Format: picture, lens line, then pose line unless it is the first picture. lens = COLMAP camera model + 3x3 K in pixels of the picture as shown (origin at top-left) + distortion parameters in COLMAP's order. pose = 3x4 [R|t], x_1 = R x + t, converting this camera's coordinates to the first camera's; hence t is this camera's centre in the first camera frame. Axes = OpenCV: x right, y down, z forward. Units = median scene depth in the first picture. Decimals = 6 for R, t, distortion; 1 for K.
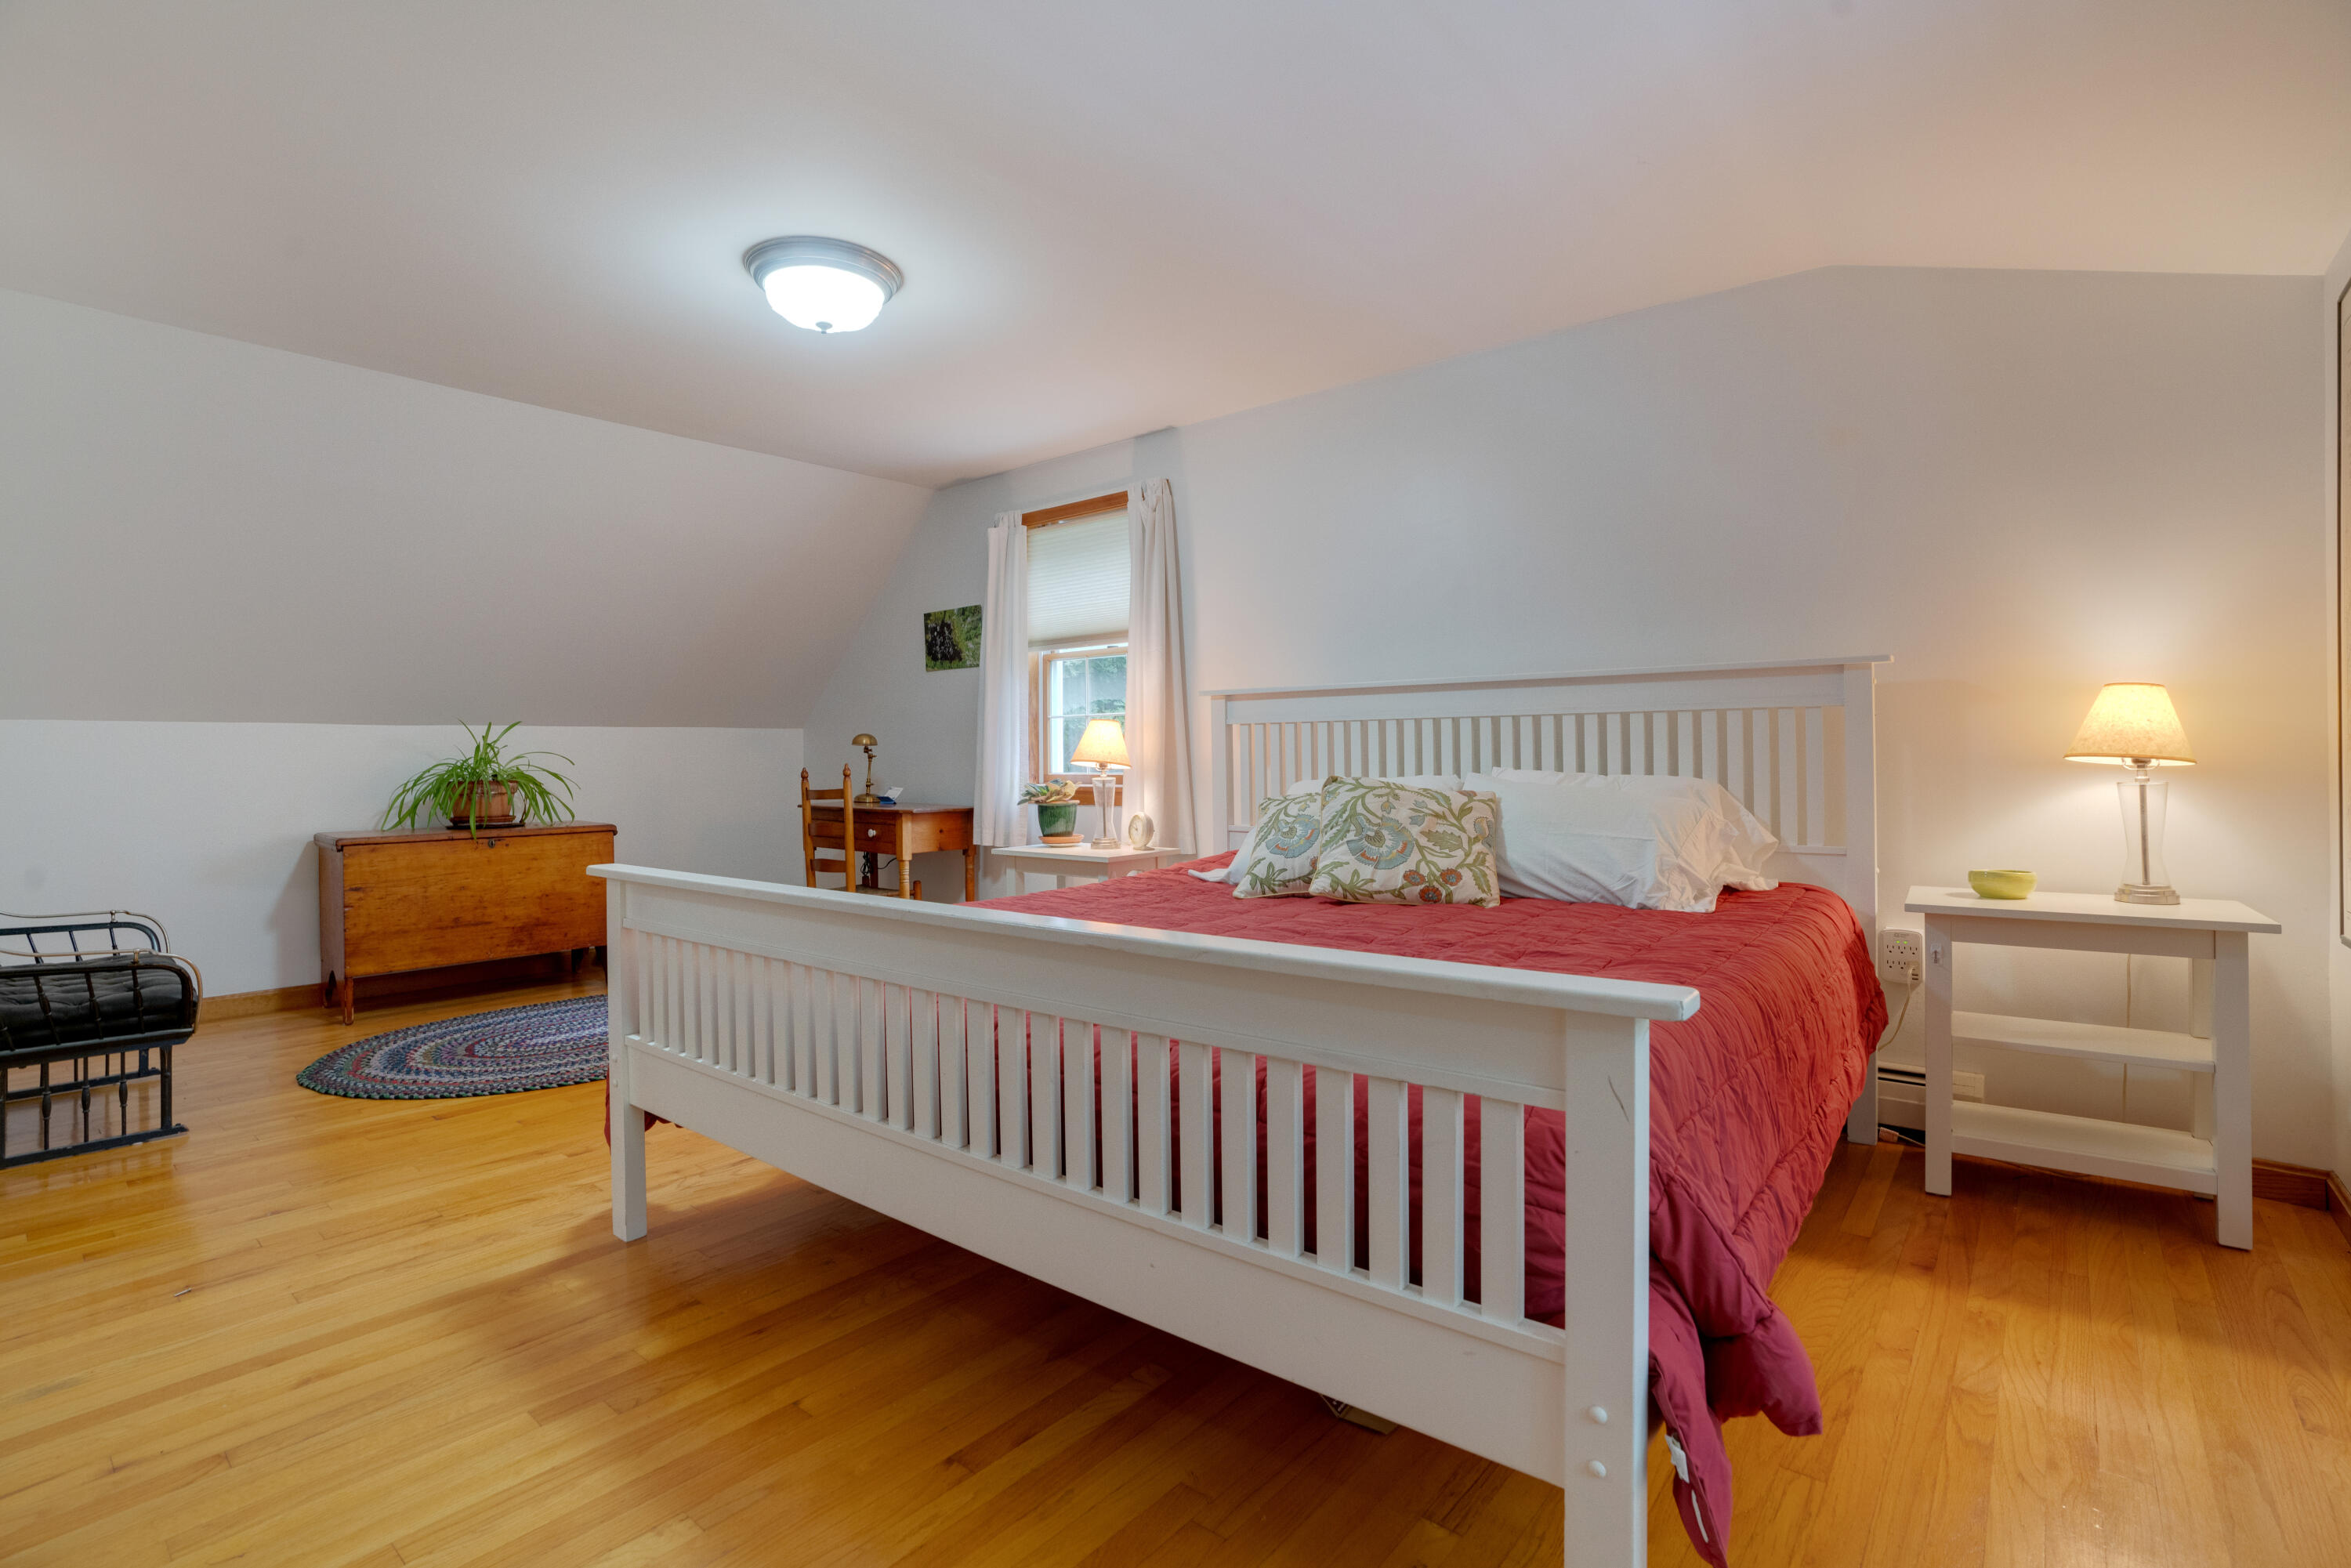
lens RADIAL K [[1081.6, 0, 1190.8], [0, 1081.6, 771.5], [0, 0, 1]] dist [-0.015218, 0.002143]
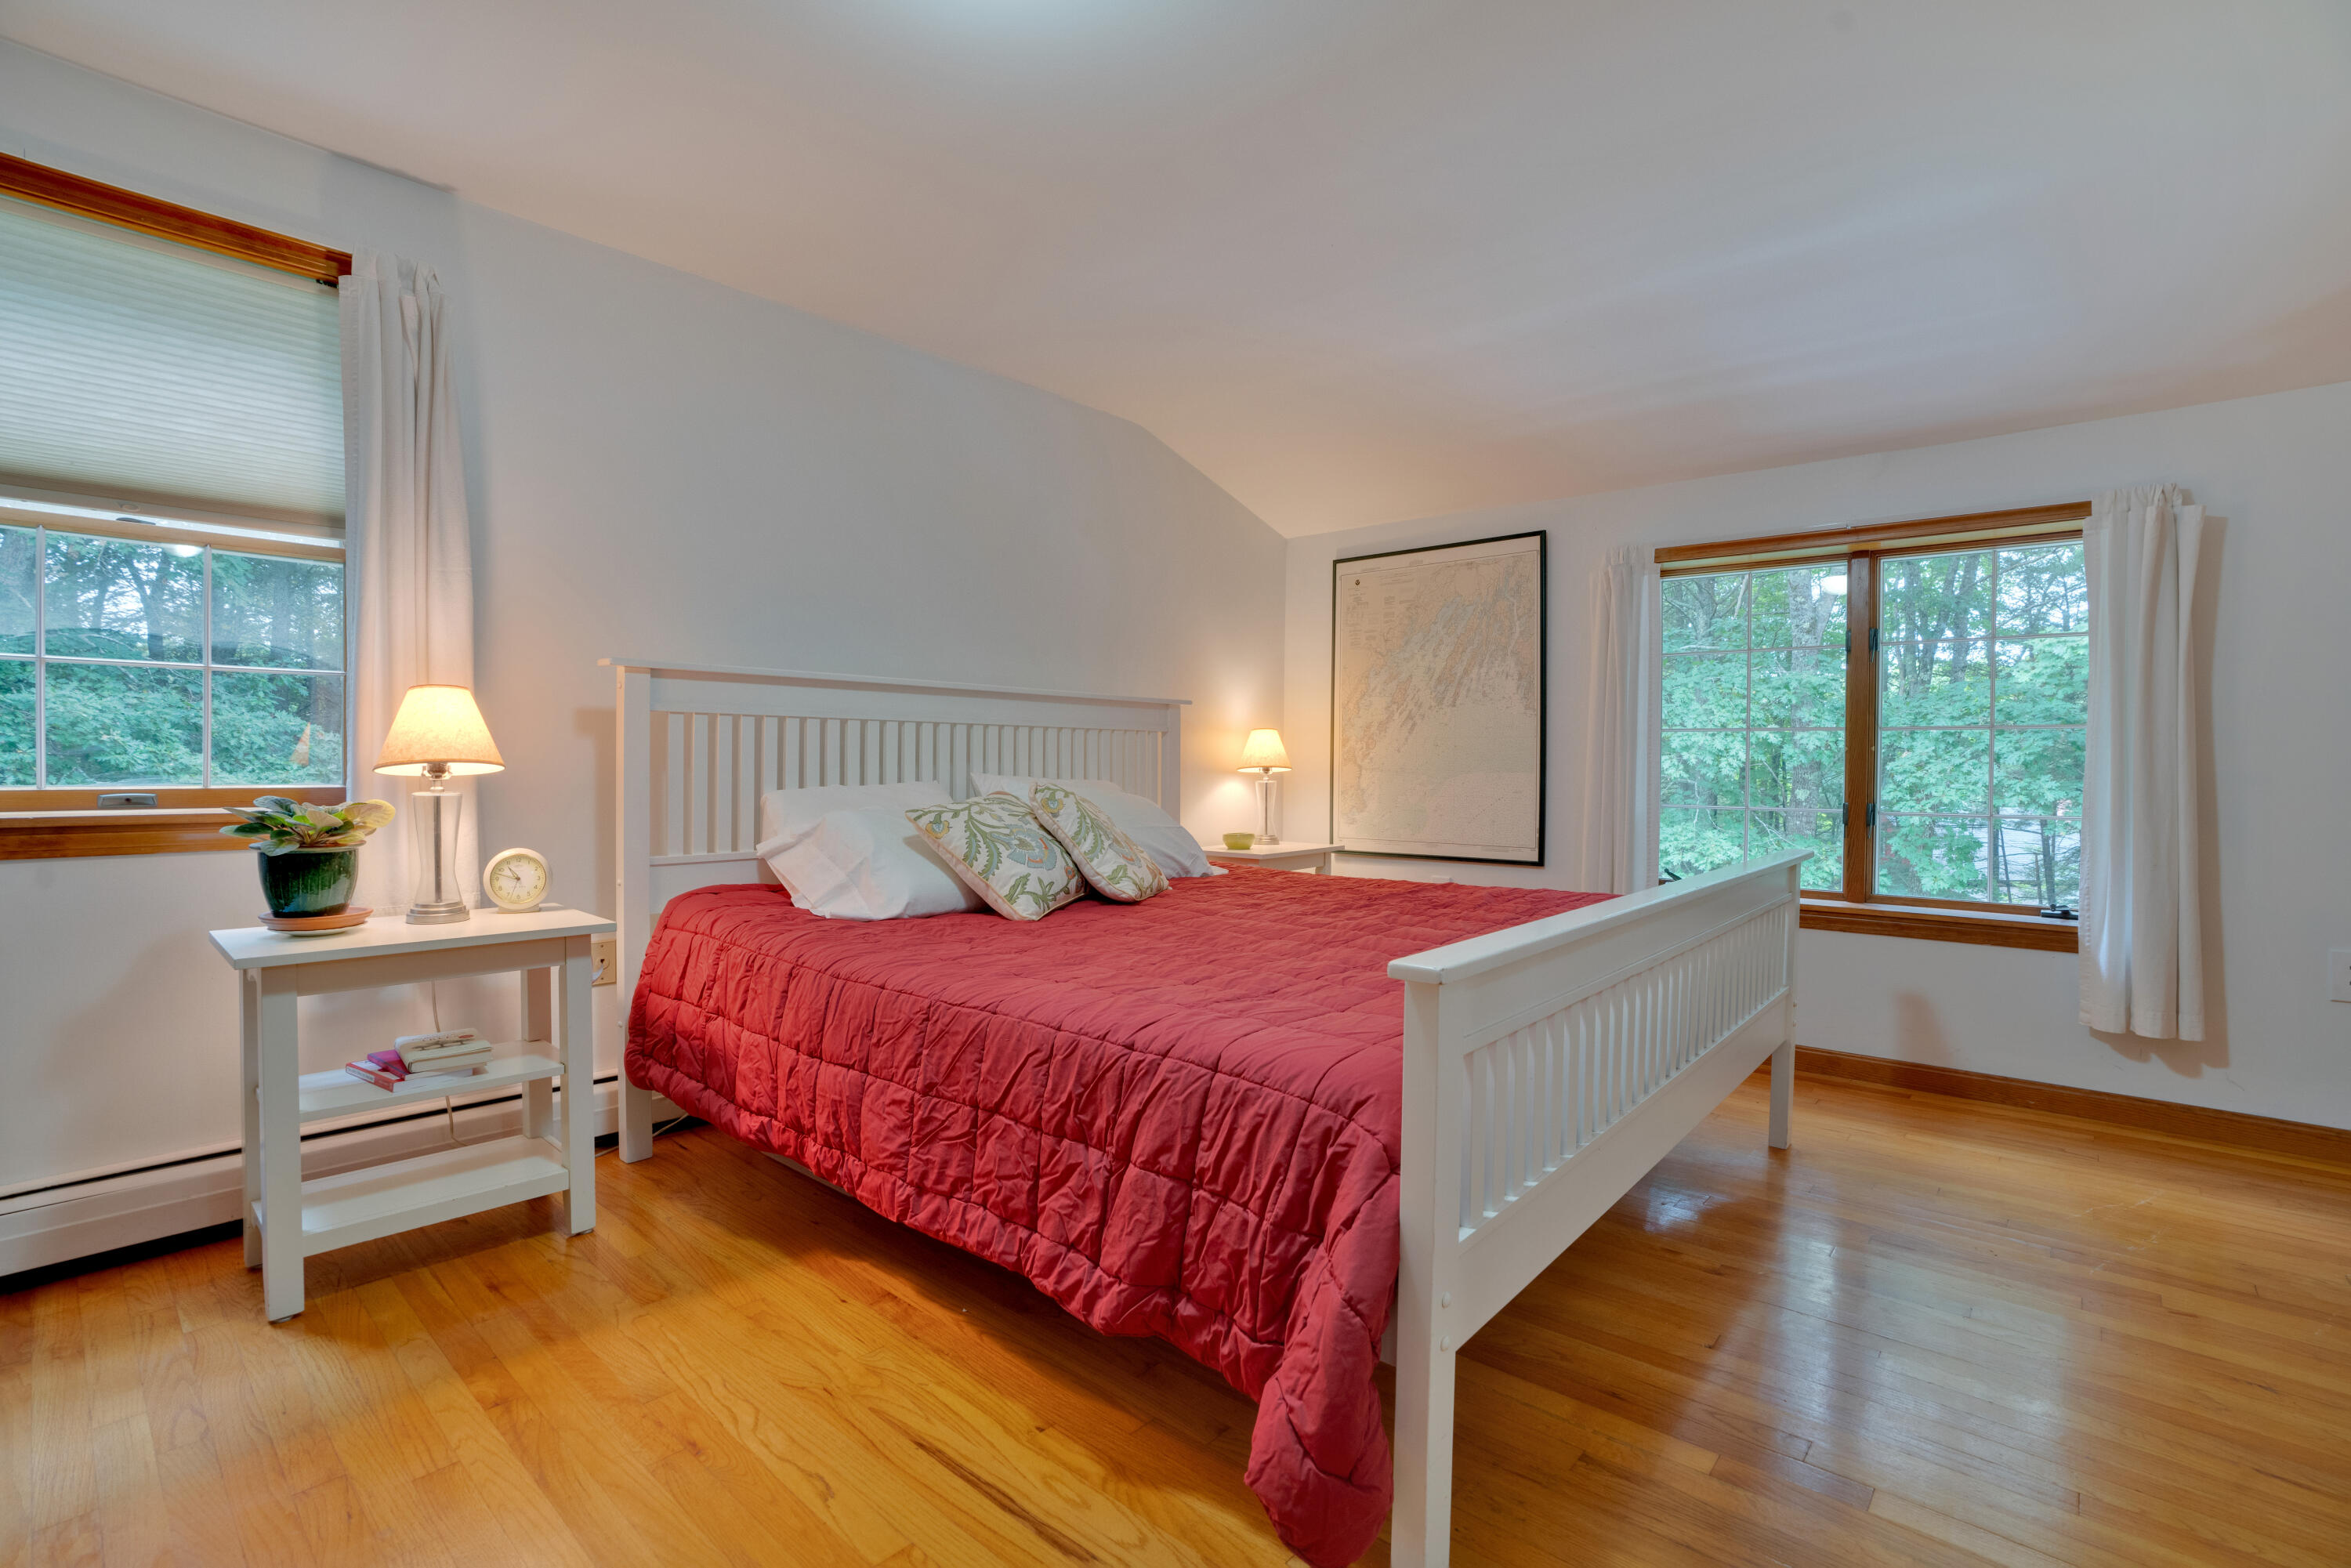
lens RADIAL K [[1081.6, 0, 1190.2], [0, 1081.6, 784.4], [0, 0, 1]] dist [-0.015218, 0.002143]
pose [[0.044665, -0.007826, 0.998971, -0.626070], [0.008377, 0.999937, 0.007459, 0.000362], [-0.998967, 0.008036, 0.044727, 0.626987]]
